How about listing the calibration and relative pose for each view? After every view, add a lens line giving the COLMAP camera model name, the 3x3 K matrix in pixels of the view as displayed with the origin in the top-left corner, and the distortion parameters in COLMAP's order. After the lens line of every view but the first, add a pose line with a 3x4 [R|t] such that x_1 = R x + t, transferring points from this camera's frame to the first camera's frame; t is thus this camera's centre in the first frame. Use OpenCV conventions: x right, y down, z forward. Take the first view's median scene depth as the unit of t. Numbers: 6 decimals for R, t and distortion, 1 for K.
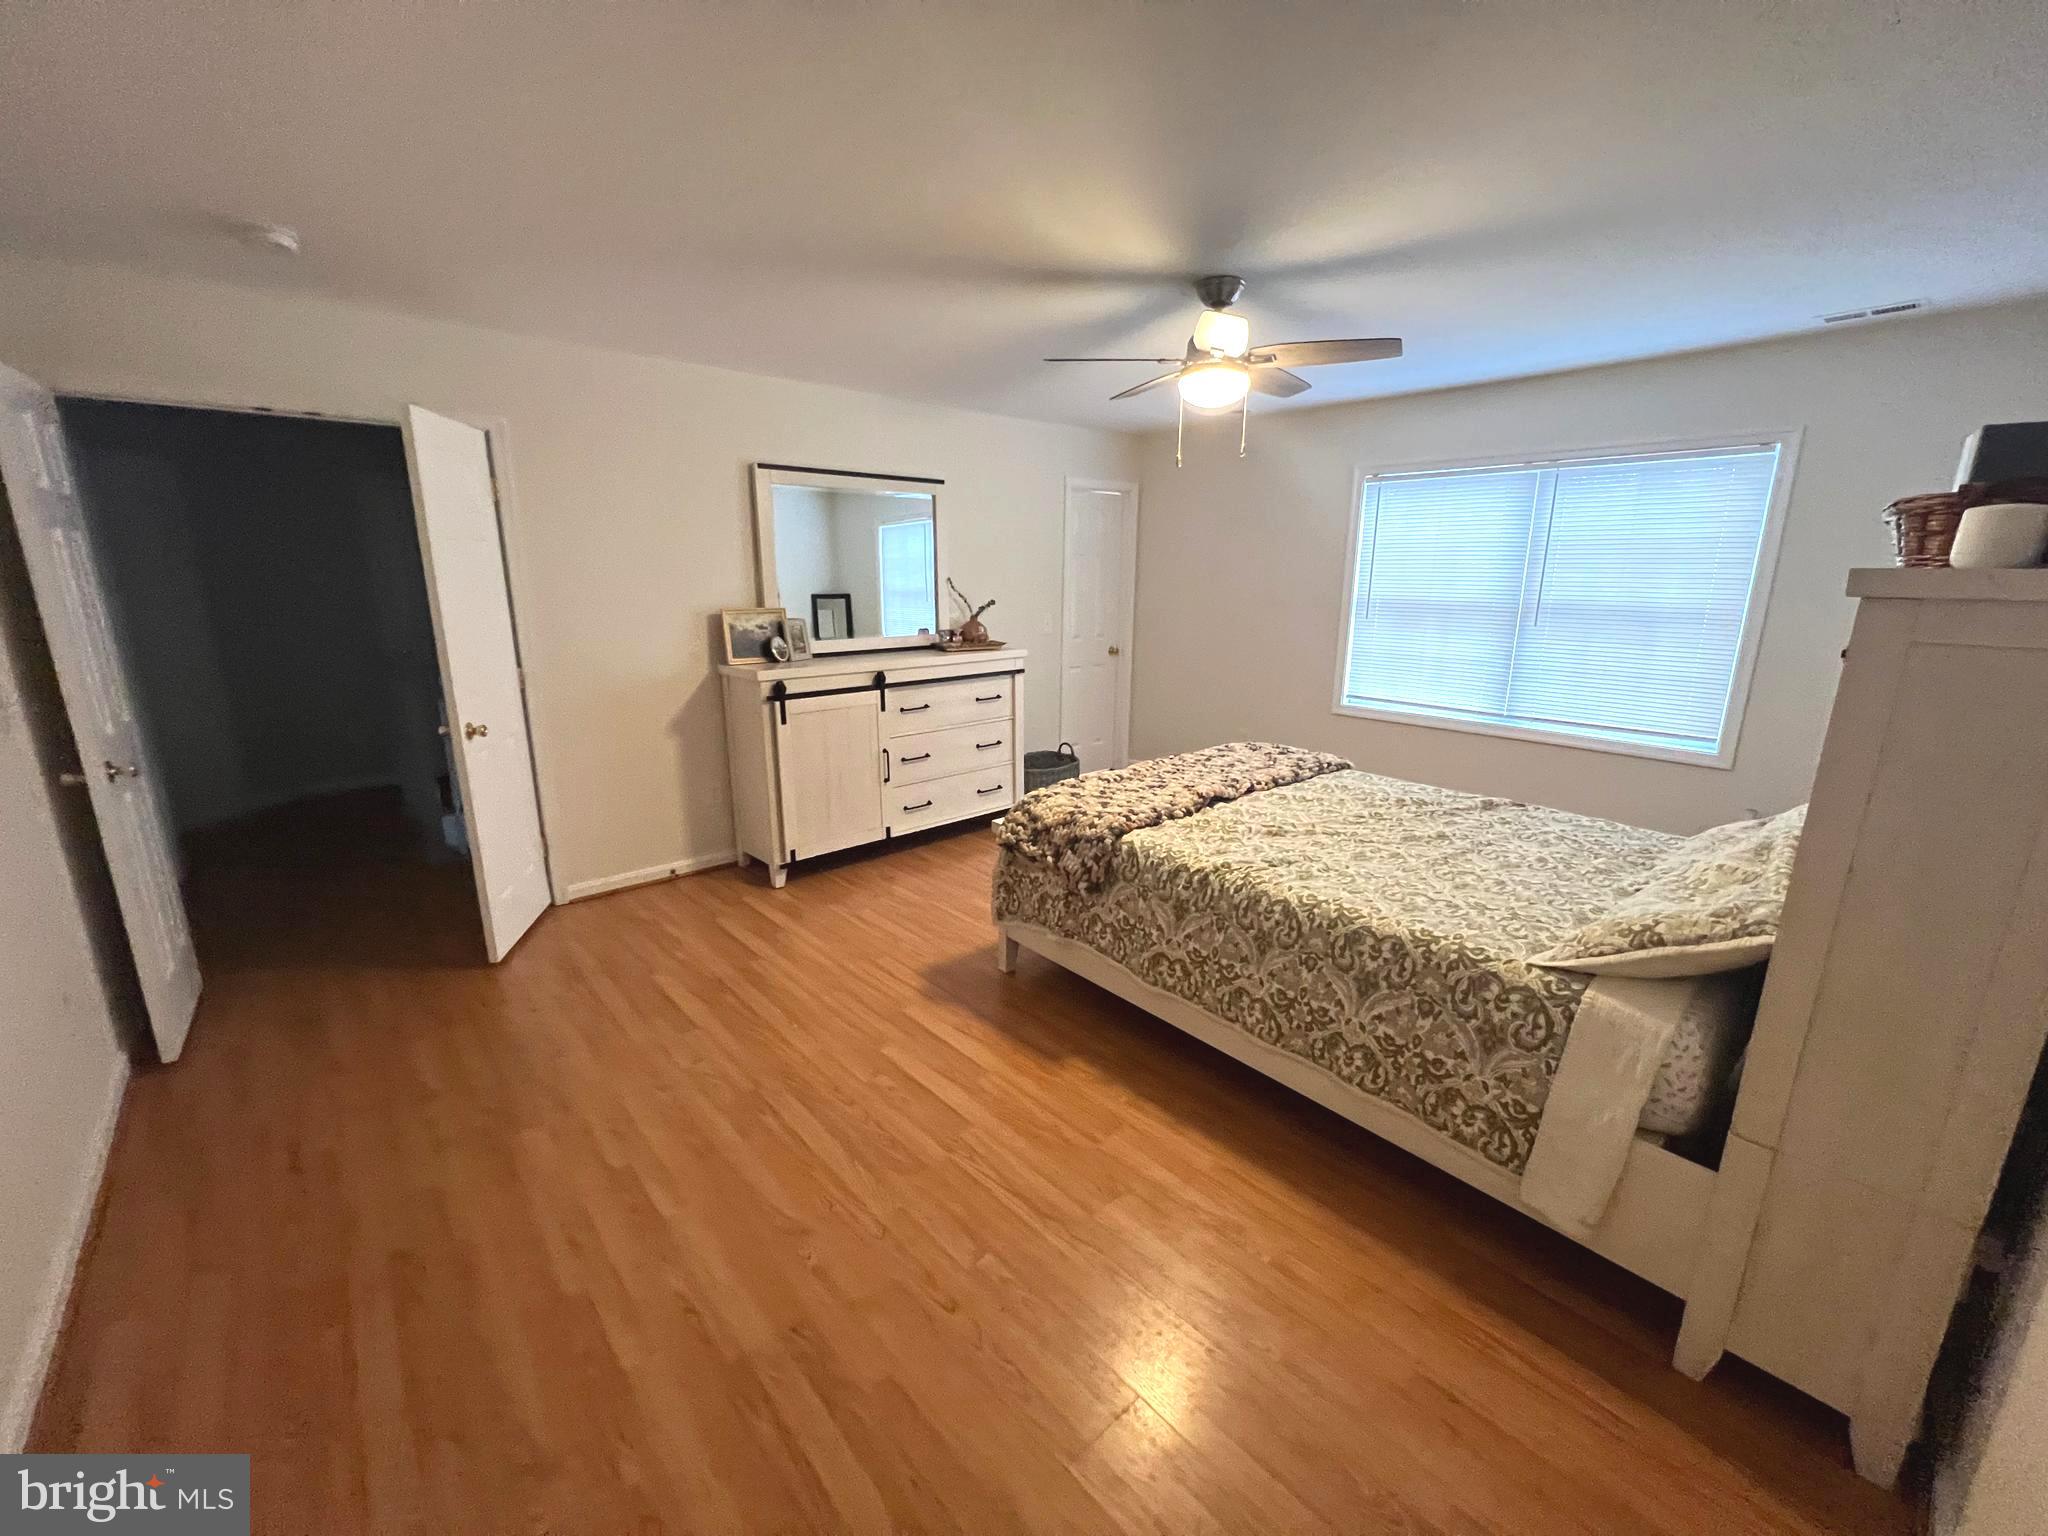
lens RADIAL K [[819.8, 0, 1020.1], [0, 819.8, 769.9], [0, 0, 1]] dist [-0.002882, 0.000191]
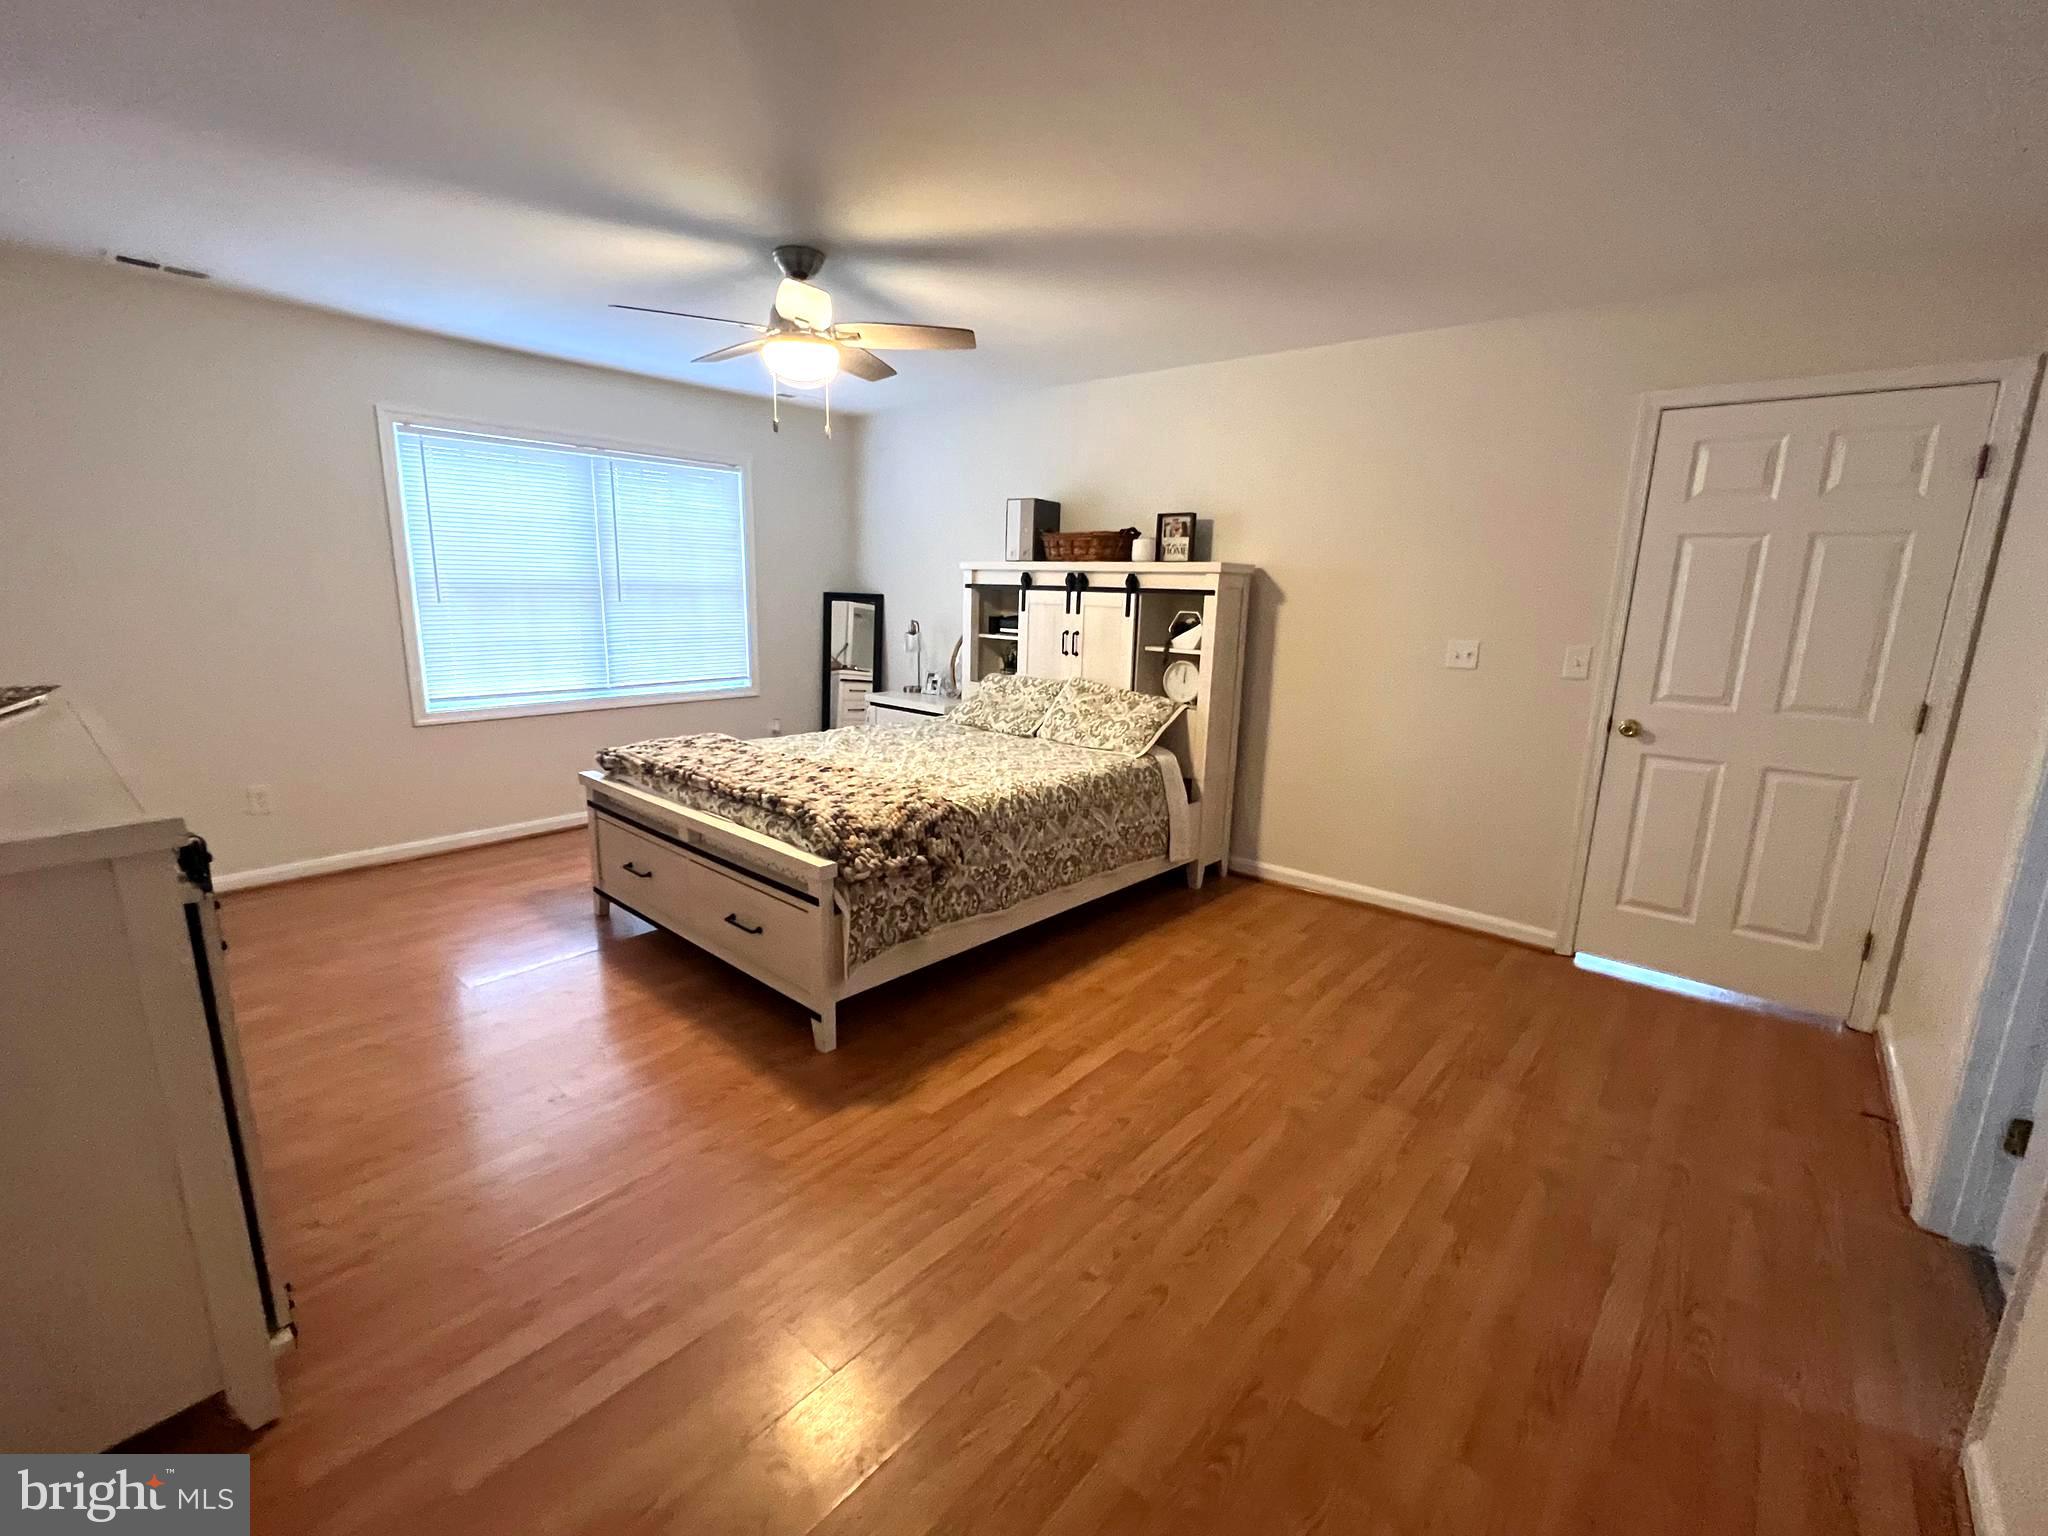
lens RADIAL K [[875.9, 0, 1019.0], [0, 875.9, 769.9], [0, 0, 1]] dist [0.001594, 0.000029]
pose [[-0.129731, -0.217663, 0.967364, -1.017548], [0.209271, 0.947622, 0.241286, -0.223526], [-0.969214, 0.233744, -0.077385, 1.051399]]
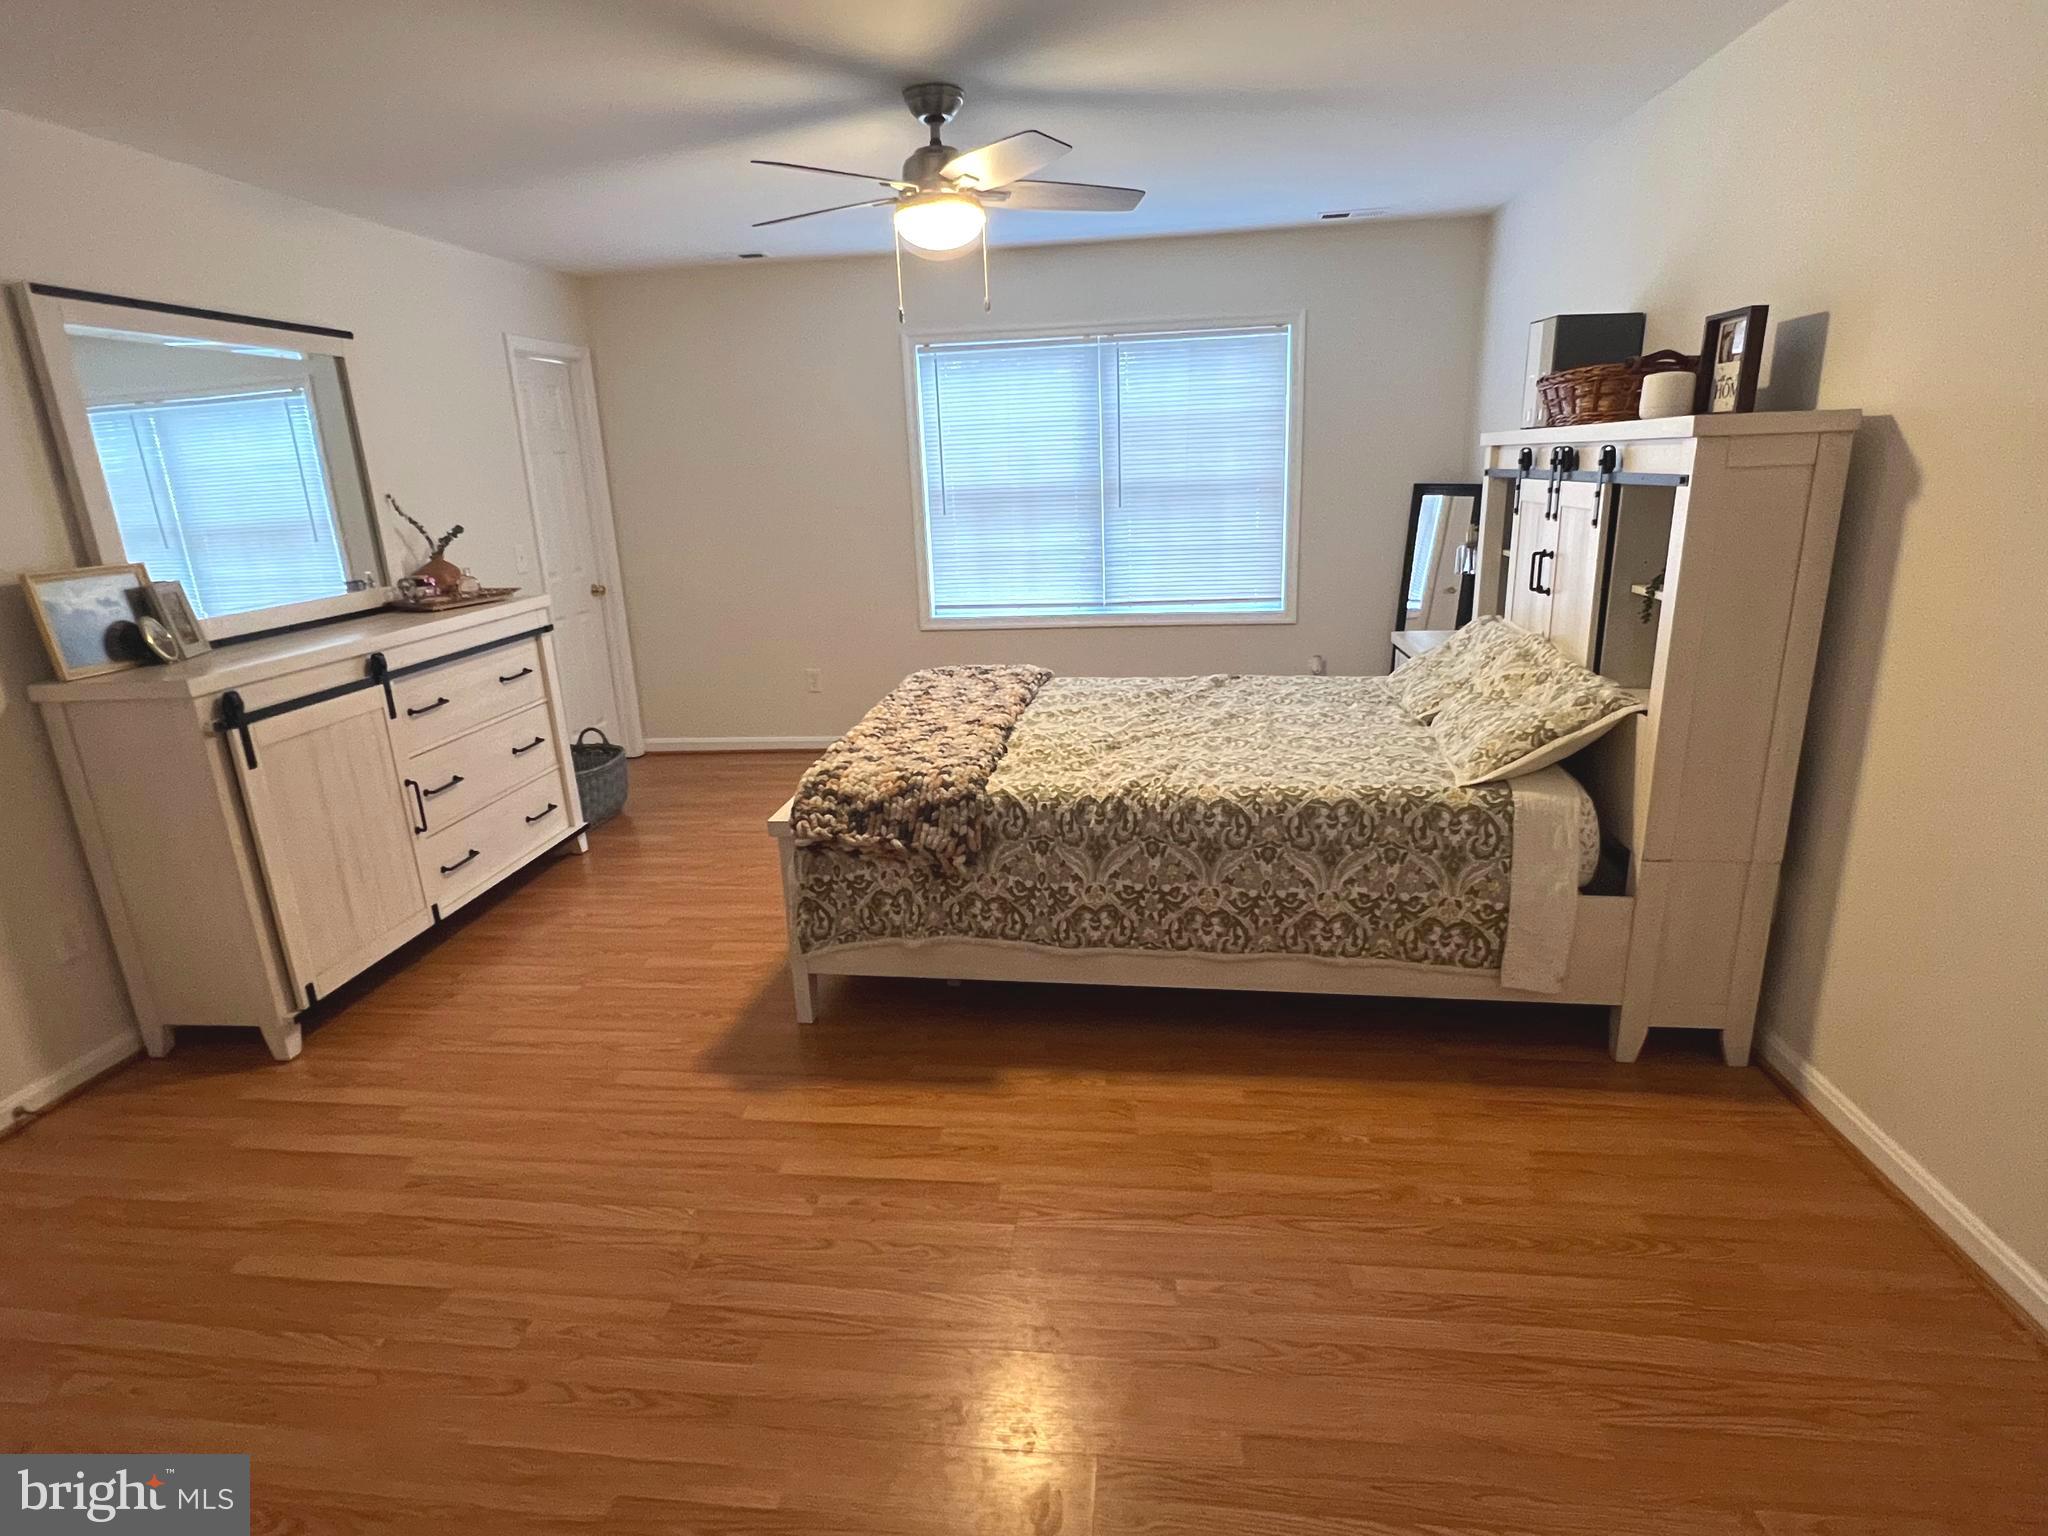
lens RADIAL K [[1072.7, 0, 1012.8], [0, 1072.7, 772.3], [0, 0, 1]] dist [-0.001366, -0.001123]
pose [[0.753915, -0.216952, 0.620116, -0.536748], [0.198513, 0.975007, 0.099768, -0.035413], [-0.626262, 0.047885, 0.778141, 0.177642]]
